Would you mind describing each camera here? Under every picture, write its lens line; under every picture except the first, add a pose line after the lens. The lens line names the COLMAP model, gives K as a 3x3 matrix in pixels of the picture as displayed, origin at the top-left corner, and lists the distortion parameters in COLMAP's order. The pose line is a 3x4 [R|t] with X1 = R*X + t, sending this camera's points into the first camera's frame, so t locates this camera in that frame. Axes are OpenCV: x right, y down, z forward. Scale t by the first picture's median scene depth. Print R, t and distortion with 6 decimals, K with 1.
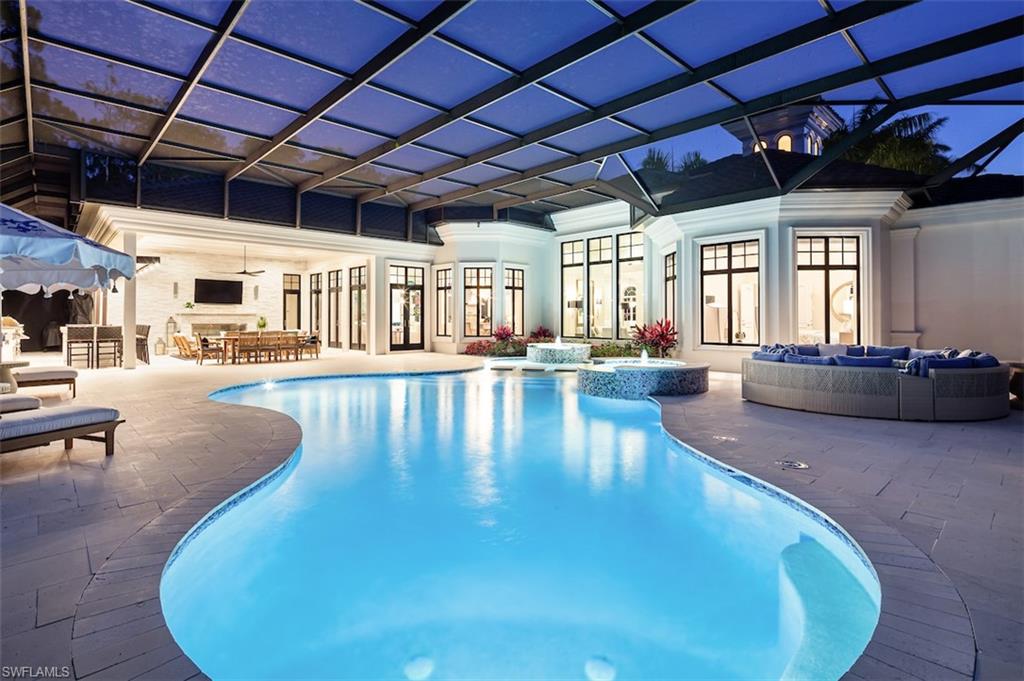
lens RADIAL K [[496.7, 0, 505.6], [0, 496.7, 313.5], [0, 0, 1]] dist [-0.004773, -0.001798]
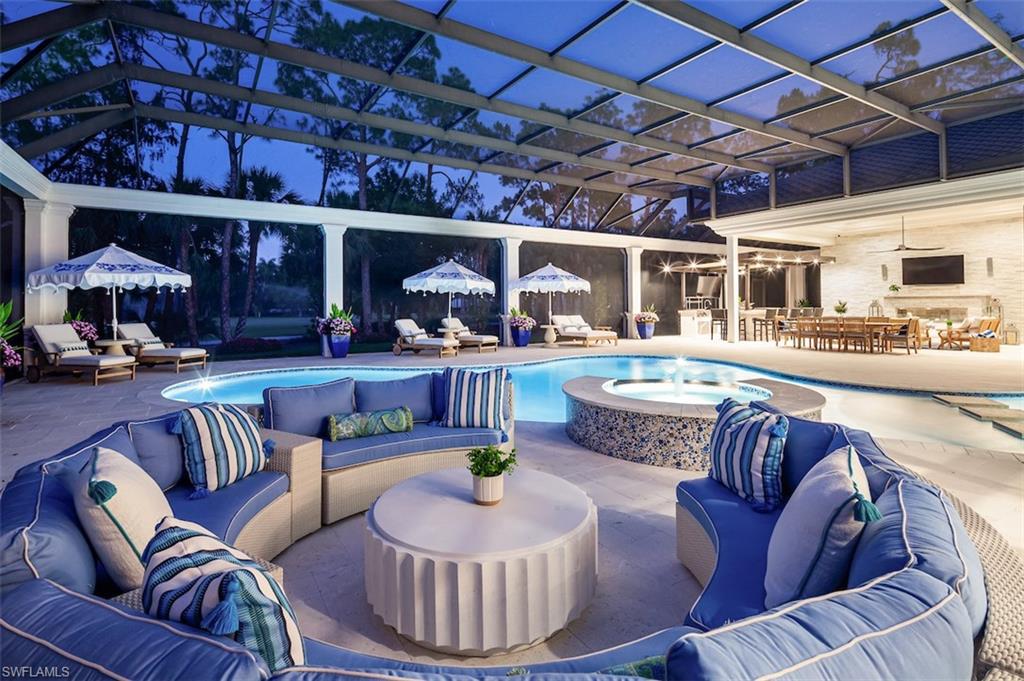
lens RADIAL K [[496.7, 0, 515.5], [0, 496.7, 304.2], [0, 0, 1]] dist [-0.004773, -0.001798]
pose [[-0.164777, -0.001090, -0.986330, 0.407314], [0.019874, 0.999793, -0.004425, 0.003917], [0.986131, -0.020332, -0.164721, 0.446615]]
